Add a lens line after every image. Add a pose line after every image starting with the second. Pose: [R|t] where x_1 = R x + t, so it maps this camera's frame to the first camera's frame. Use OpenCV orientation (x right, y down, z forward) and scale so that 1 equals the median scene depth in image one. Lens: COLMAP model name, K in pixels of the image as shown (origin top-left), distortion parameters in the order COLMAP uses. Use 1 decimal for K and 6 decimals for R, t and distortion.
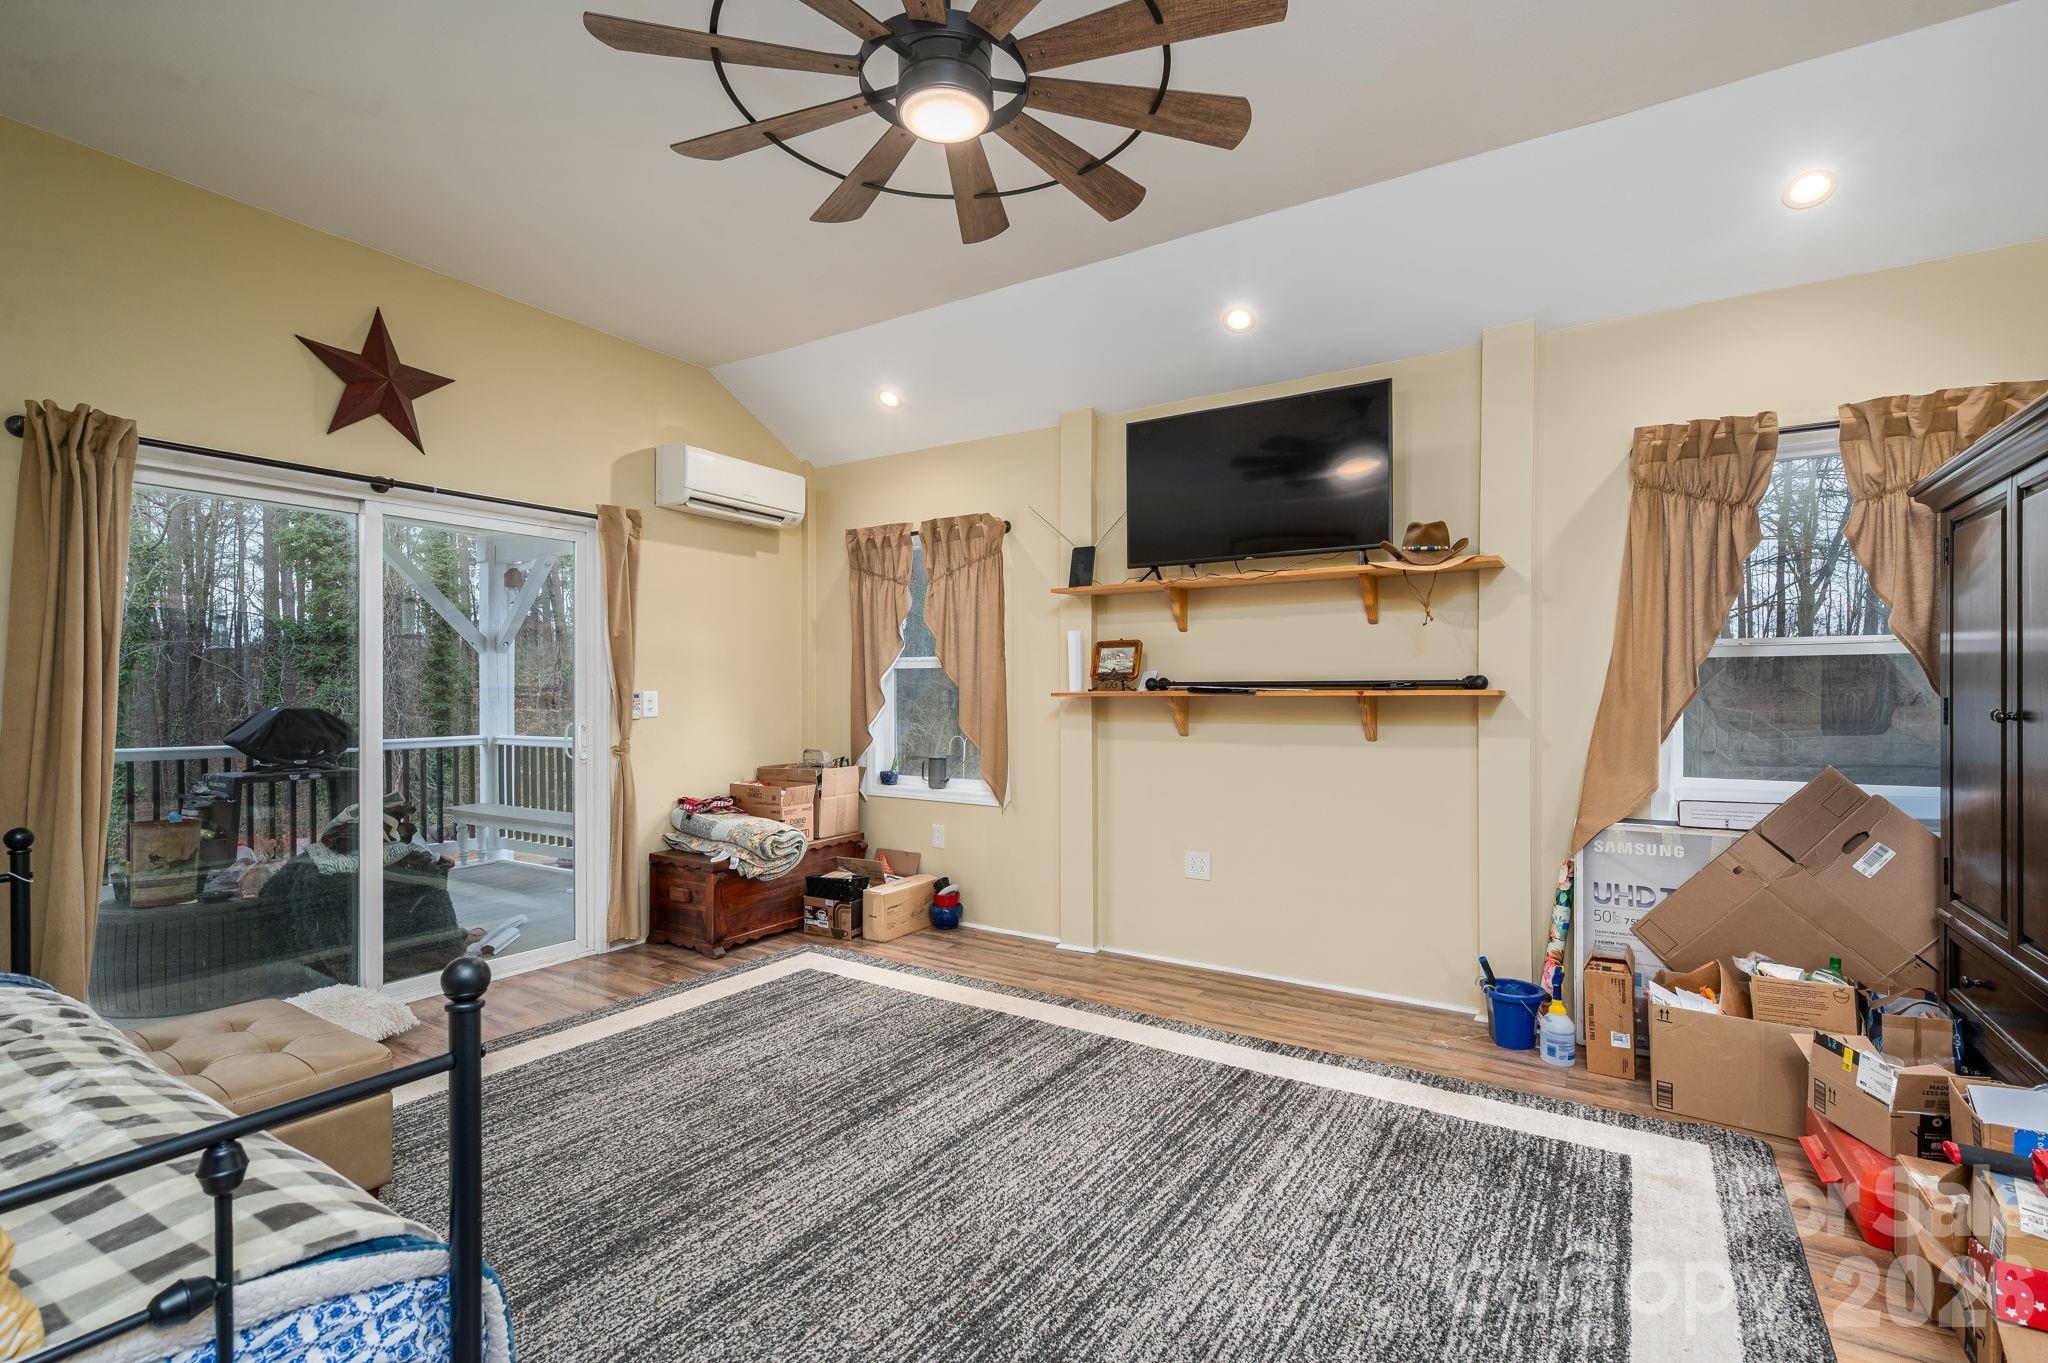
lens RADIAL K [[934.4, 0, 1007.4], [0, 934.4, 688.4], [0, 0, 1]] dist [-0.002165, 0.000206]
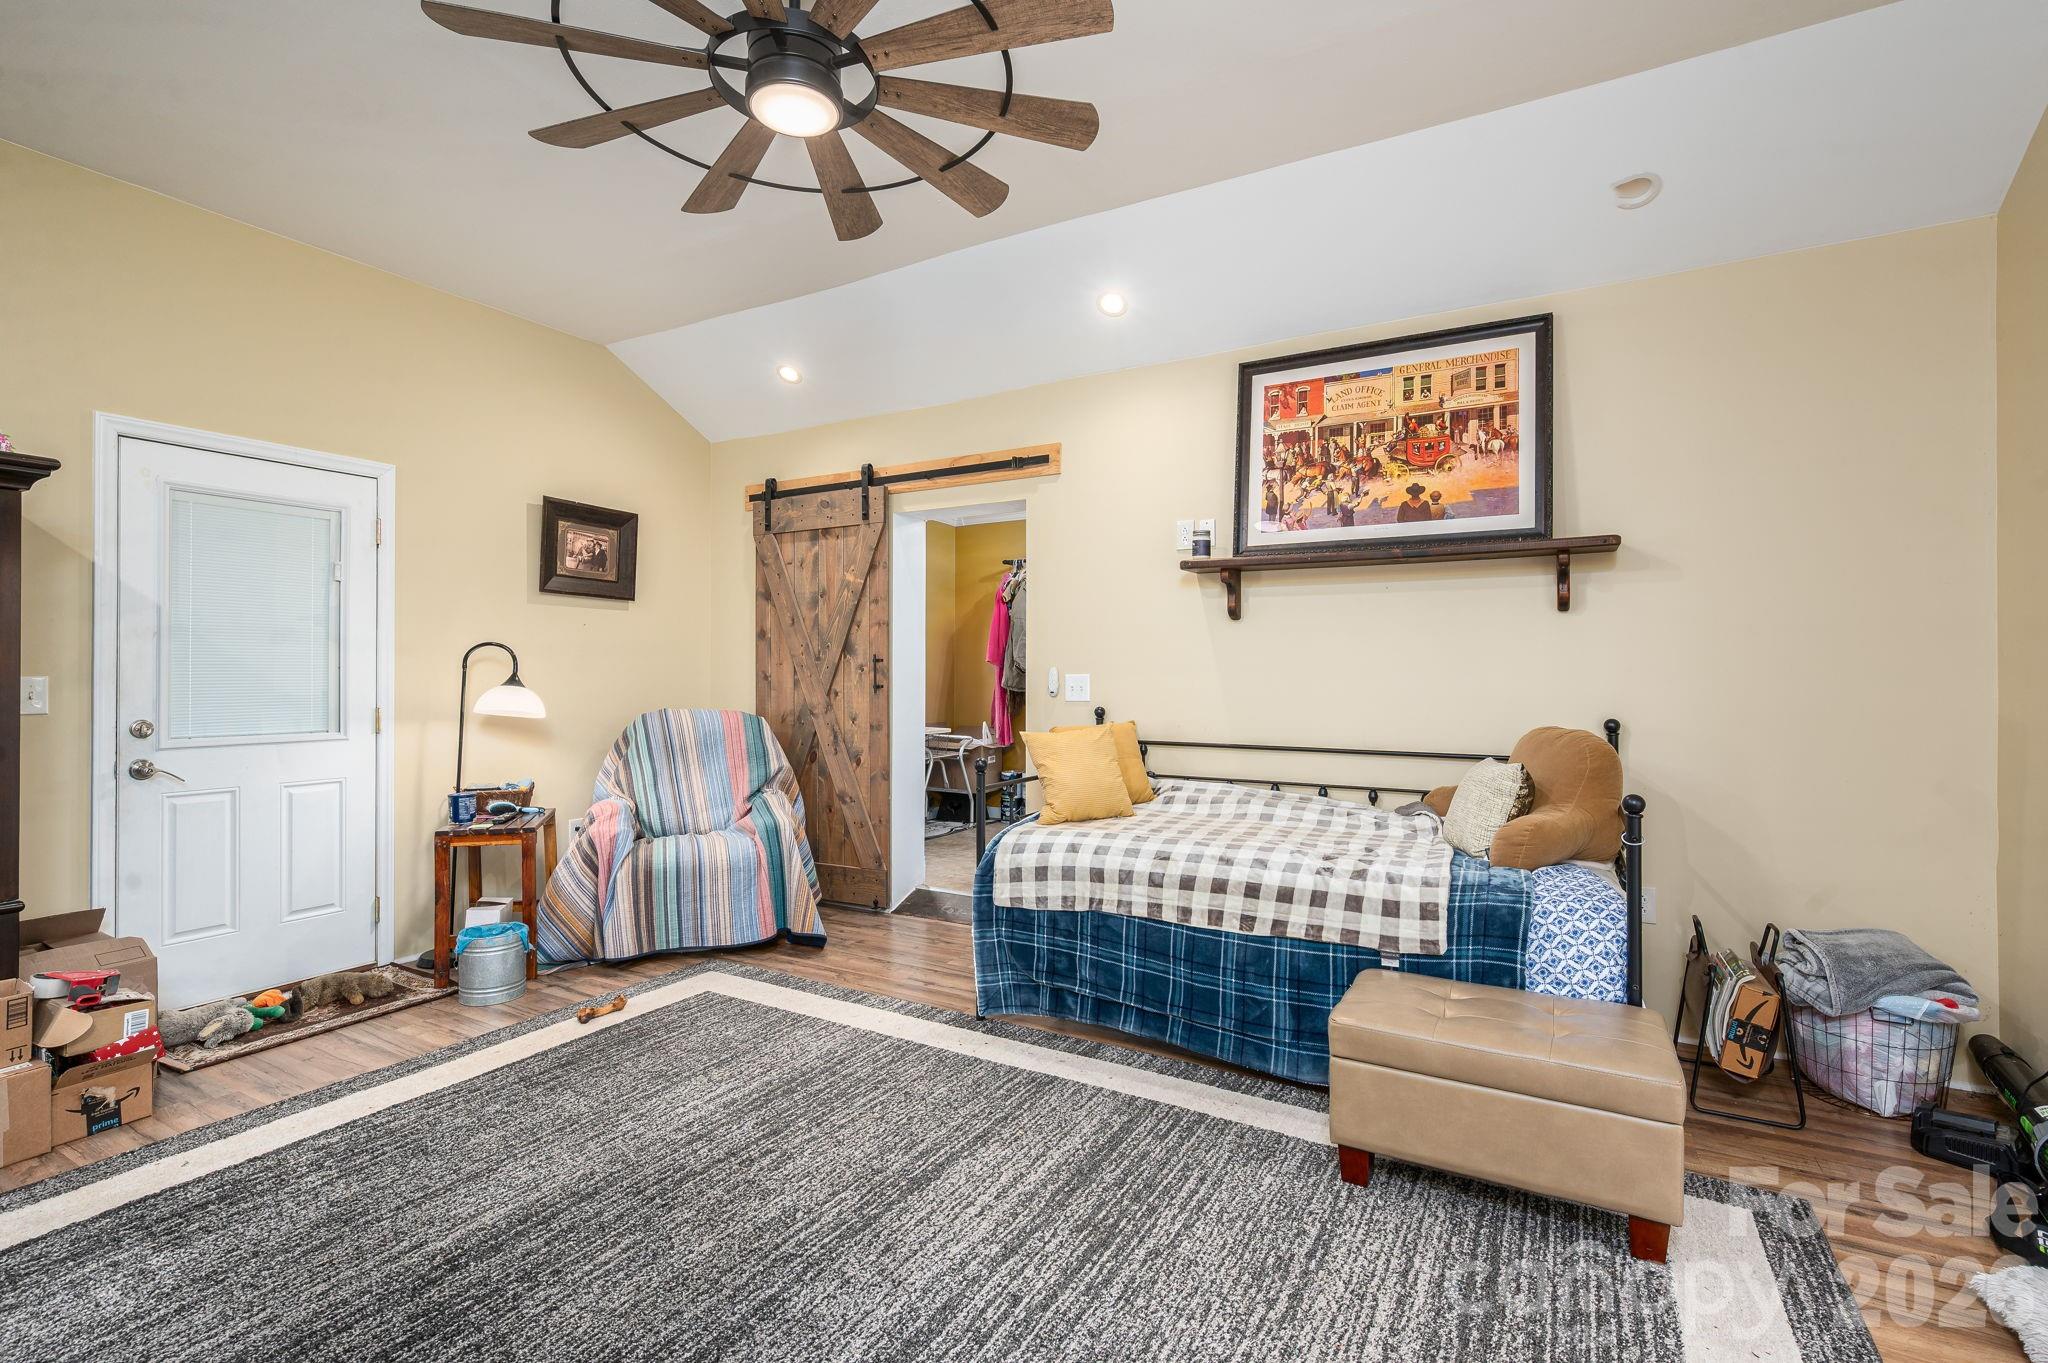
lens RADIAL K [[934.4, 0, 1019.3], [0, 934.4, 669.4], [0, 0, 1]] dist [-0.002165, 0.000206]
pose [[-0.997636, 0.001771, -0.068701, -0.139752], [0.002068, 0.999989, -0.004257, 0.001806], [0.068693, -0.004389, -0.997628, 1.174380]]
